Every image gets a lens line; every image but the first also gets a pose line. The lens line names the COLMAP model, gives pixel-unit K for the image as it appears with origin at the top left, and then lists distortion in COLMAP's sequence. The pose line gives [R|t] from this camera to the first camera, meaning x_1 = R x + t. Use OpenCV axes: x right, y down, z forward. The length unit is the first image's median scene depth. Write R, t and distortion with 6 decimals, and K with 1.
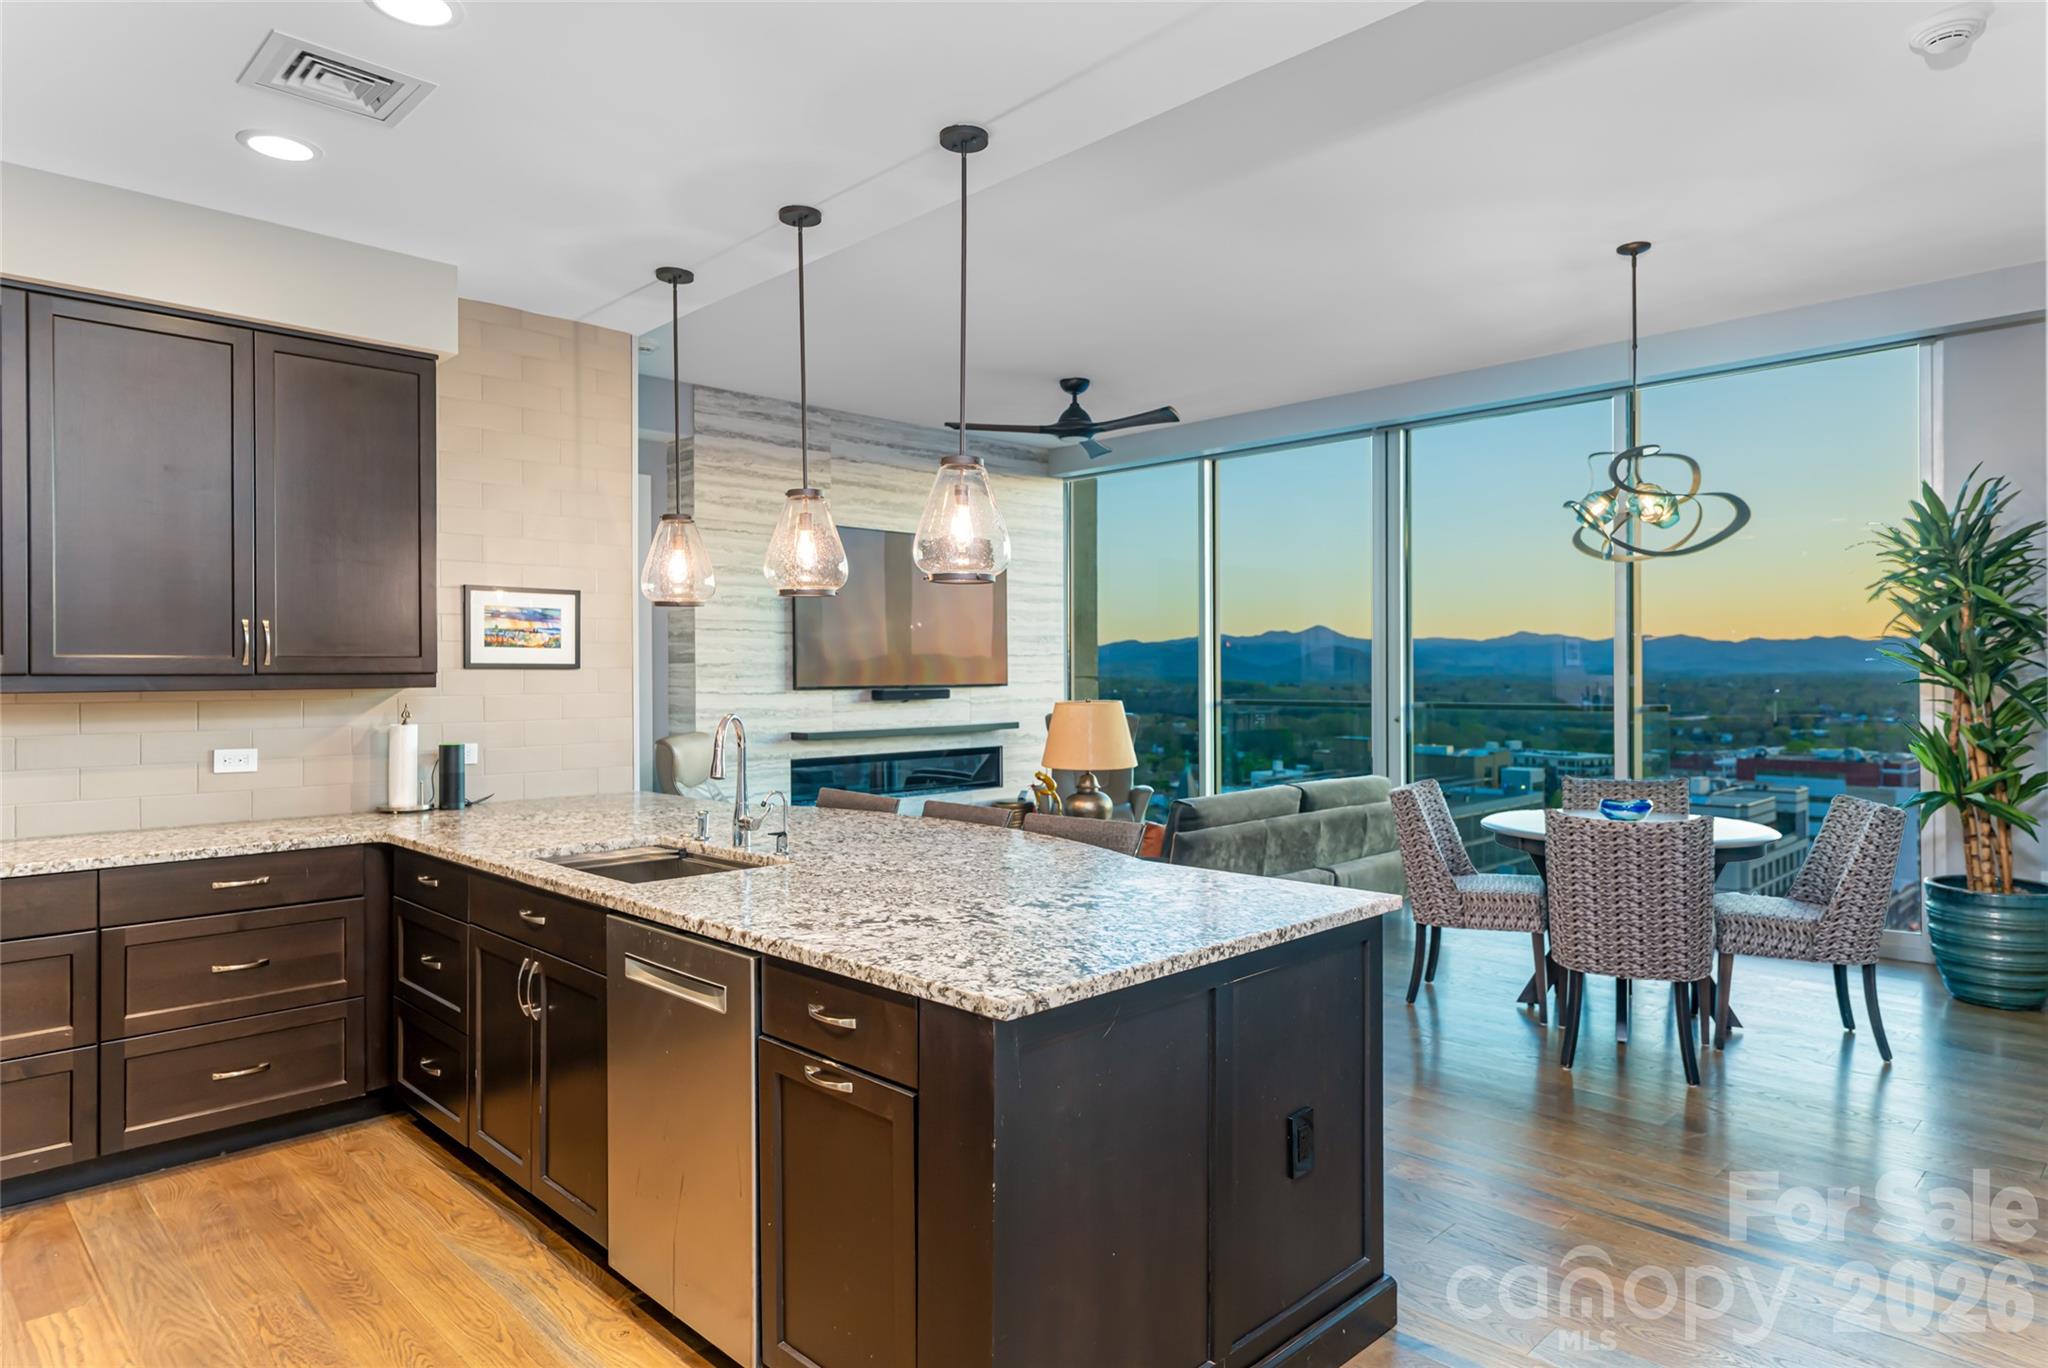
lens RADIAL K [[1203.5, 0, 1022.5], [0, 1203.5, 700.0], [0, 0, 1]] dist [0.002753, 0.000959]
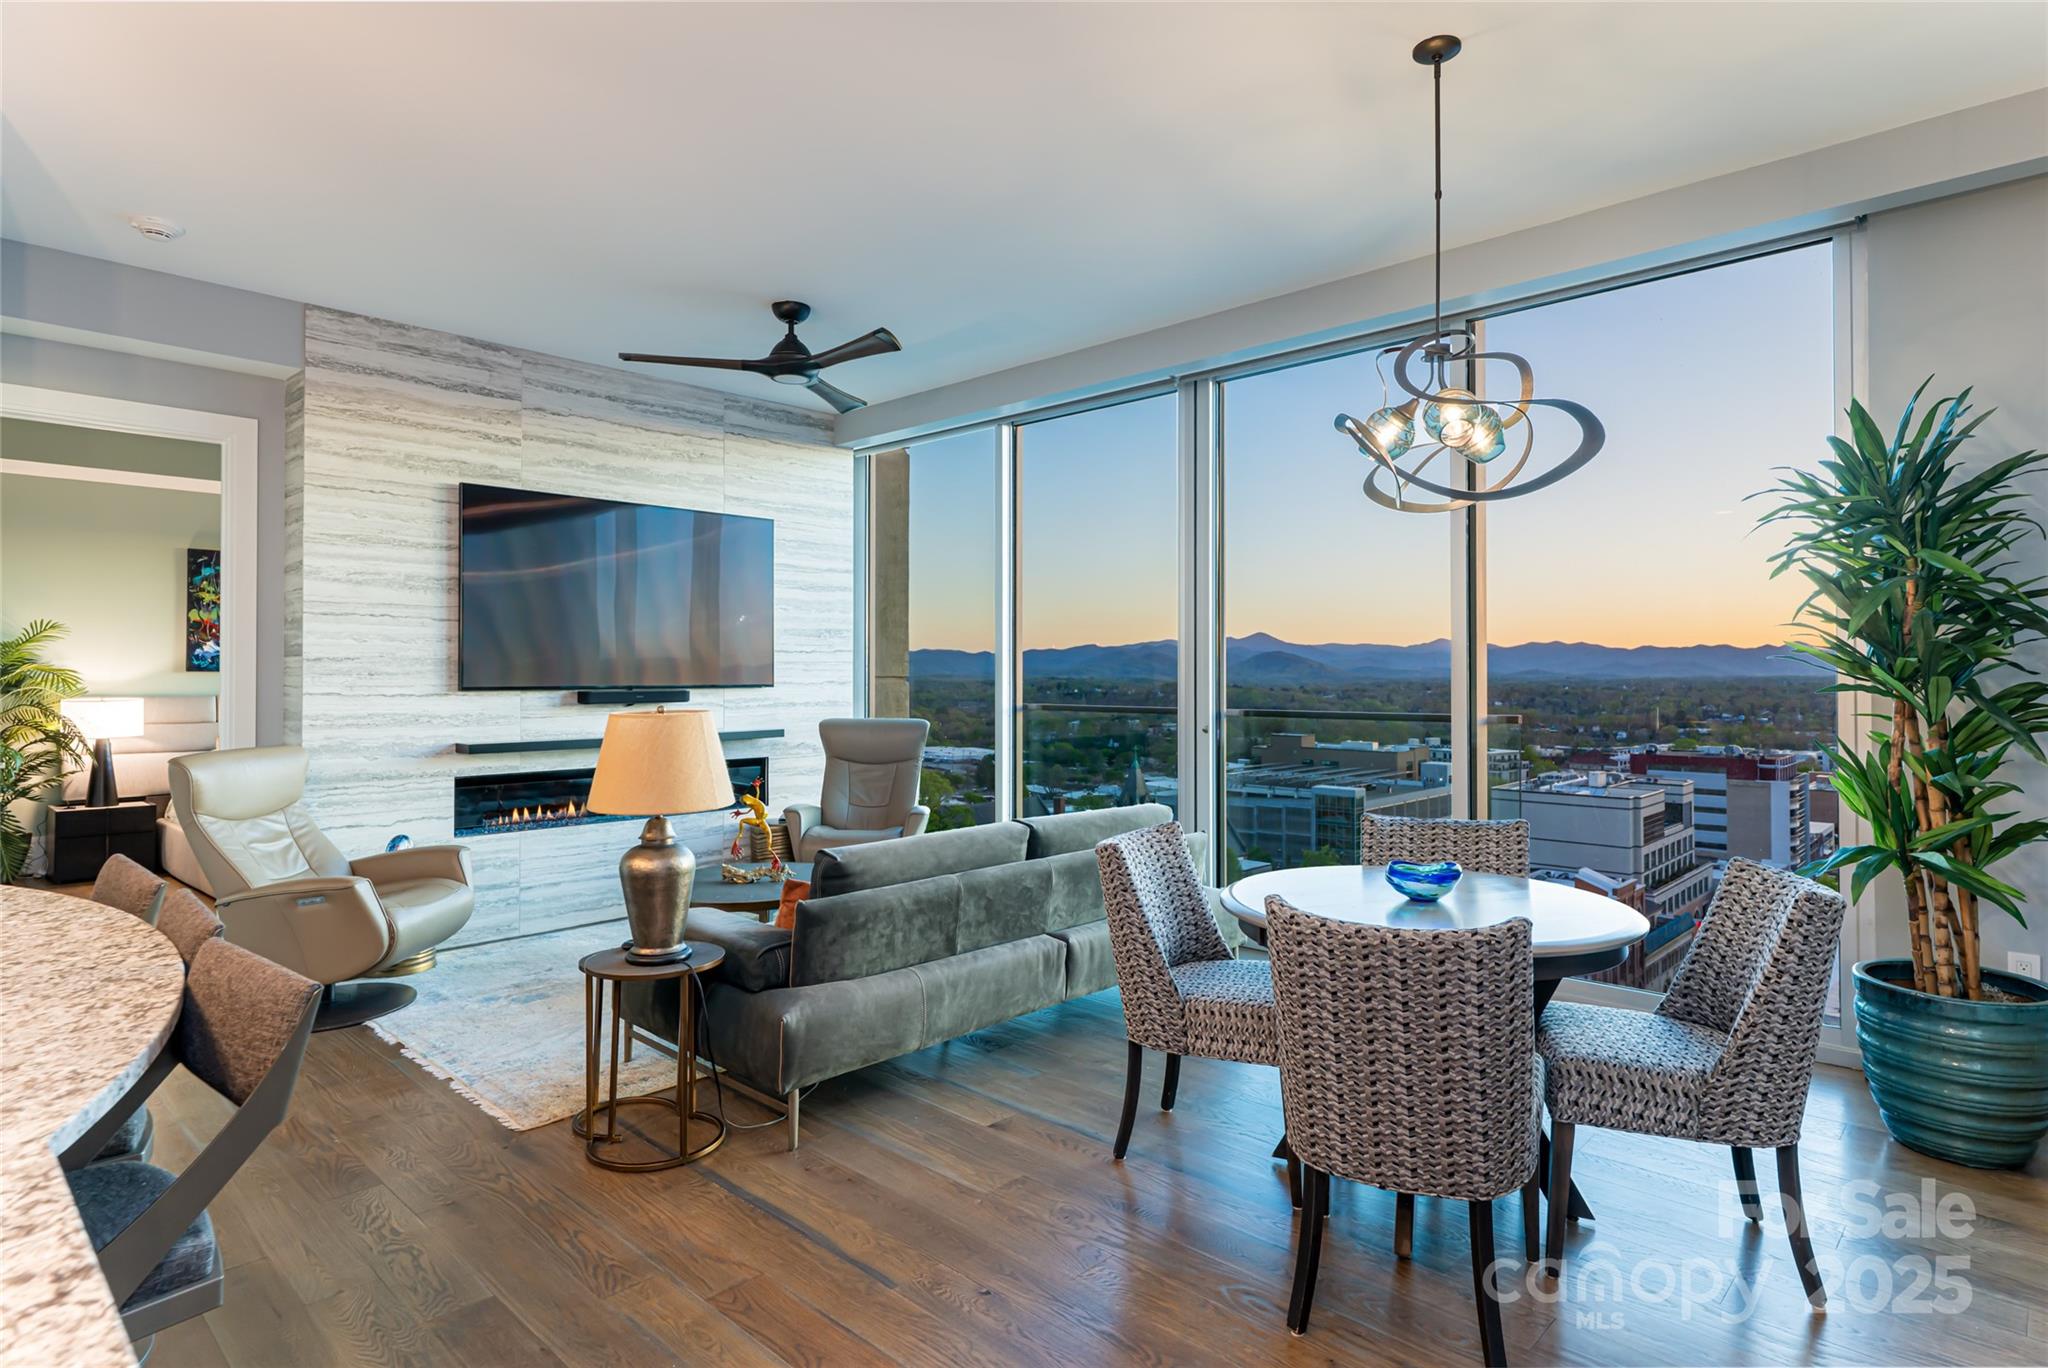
lens RADIAL K [[1096.4, 0, 1024.0], [0, 1096.4, 684.0], [0, 0, 1]] dist [0.001107, 0.000319]
pose [[0.999543, 0.004828, 0.029837, 0.182982], [-0.004426, 0.999899, -0.013522, -0.005255], [-0.029899, 0.013384, 0.999463, 0.278820]]
